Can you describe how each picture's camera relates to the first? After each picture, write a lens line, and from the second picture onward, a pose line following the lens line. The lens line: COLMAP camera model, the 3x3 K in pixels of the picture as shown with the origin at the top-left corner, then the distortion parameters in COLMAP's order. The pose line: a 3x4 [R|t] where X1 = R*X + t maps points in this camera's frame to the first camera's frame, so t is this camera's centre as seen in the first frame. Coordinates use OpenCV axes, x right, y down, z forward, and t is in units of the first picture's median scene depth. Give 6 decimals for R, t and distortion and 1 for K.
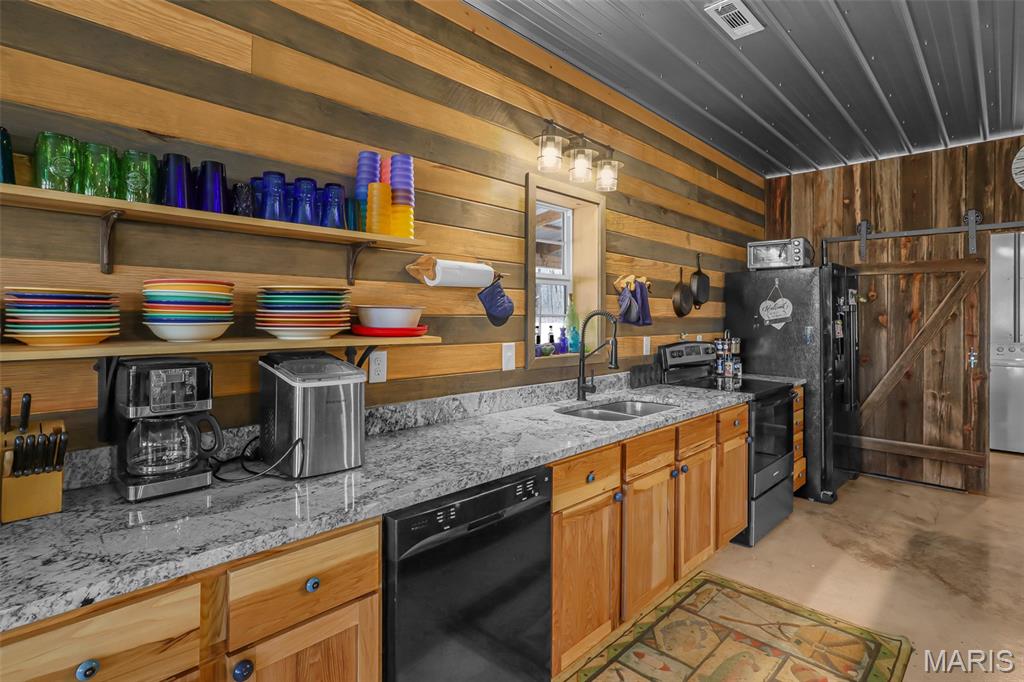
lens RADIAL K [[511.1, 0, 509.0], [0, 511.1, 312.2], [0, 0, 1]] dist [-0.019732, 0.012649]
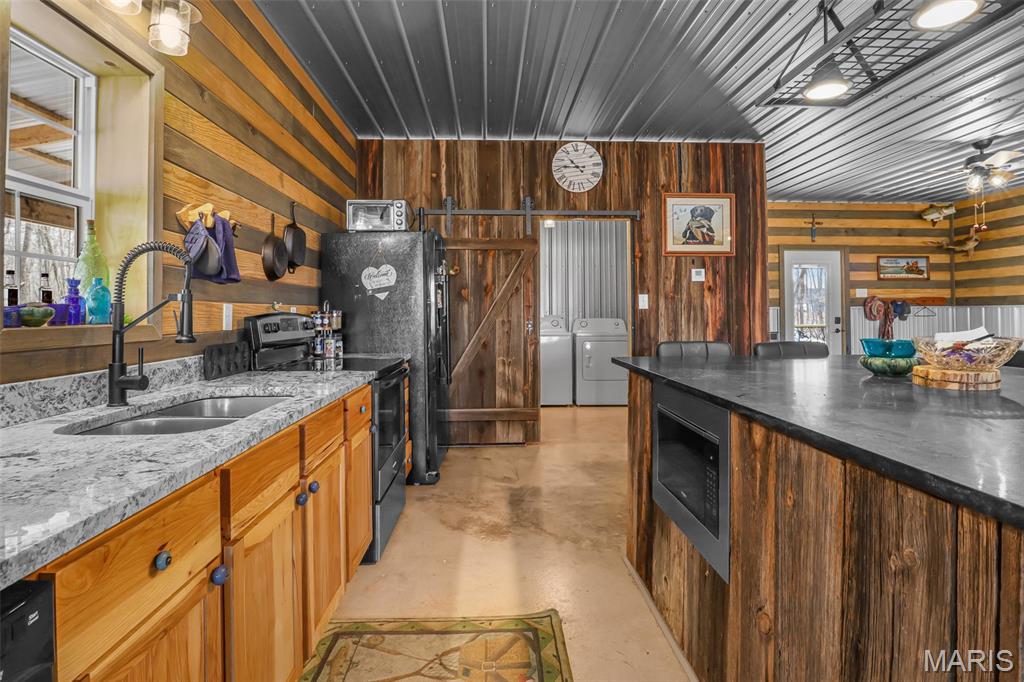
lens RADIAL K [[528.7, 0, 510.6], [0, 528.7, 303.8], [0, 0, 1]] dist [-0.043078, 0.012437]
pose [[0.684764, 0.001442, 0.728763, 0.023038], [0.003847, 0.999977, -0.005593, 0.060778], [-0.728754, 0.006633, 0.684743, 0.279461]]
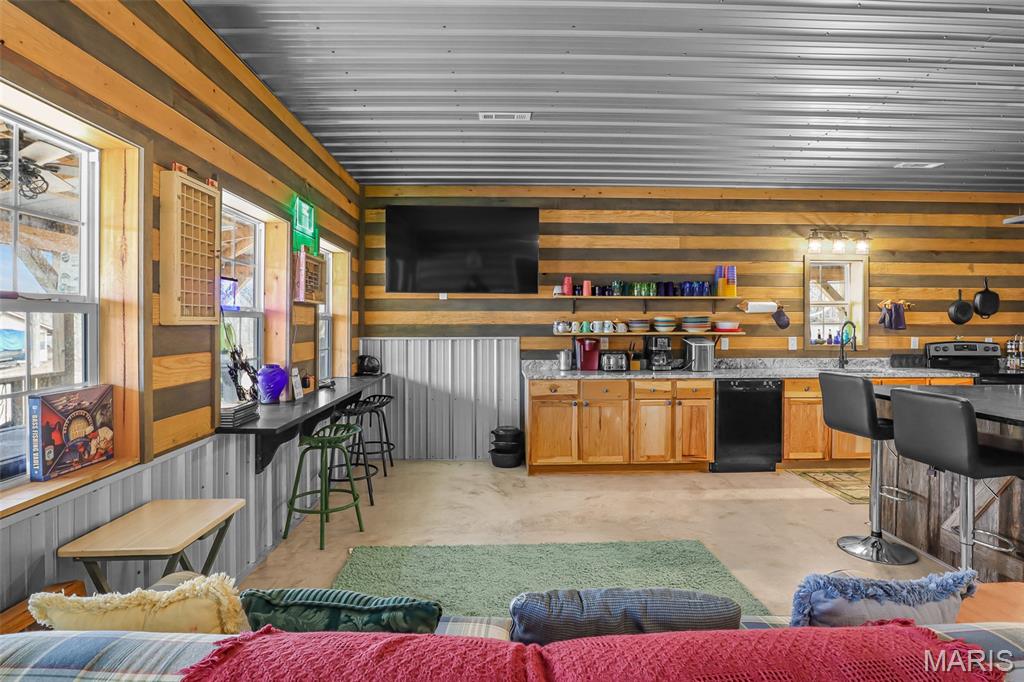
lens RADIAL K [[526.9, 0, 510.9], [0, 526.9, 325.2], [0, 0, 1]] dist [-0.036397, 0.009356]
pose [[0.715541, -0.003321, -0.698562, 0.553982], [0.010005, 0.999935, 0.005494, -0.010332], [0.698499, -0.010920, 0.715528, -1.125049]]
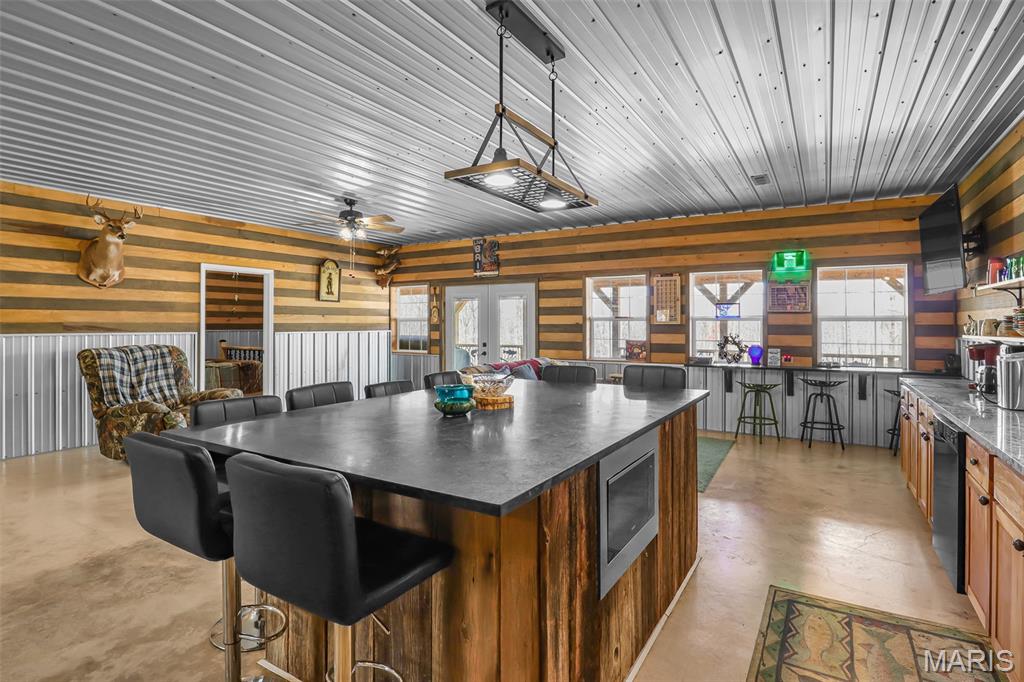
lens RADIAL K [[526.9, 0, 510.9], [0, 526.9, 325.2], [0, 0, 1]] dist [-0.036397, 0.009356]
pose [[-0.973800, -0.008328, -0.227255, 0.892183], [-0.006429, 0.999938, -0.009096, 0.018737], [0.227317, -0.007397, -0.973793, 1.161440]]
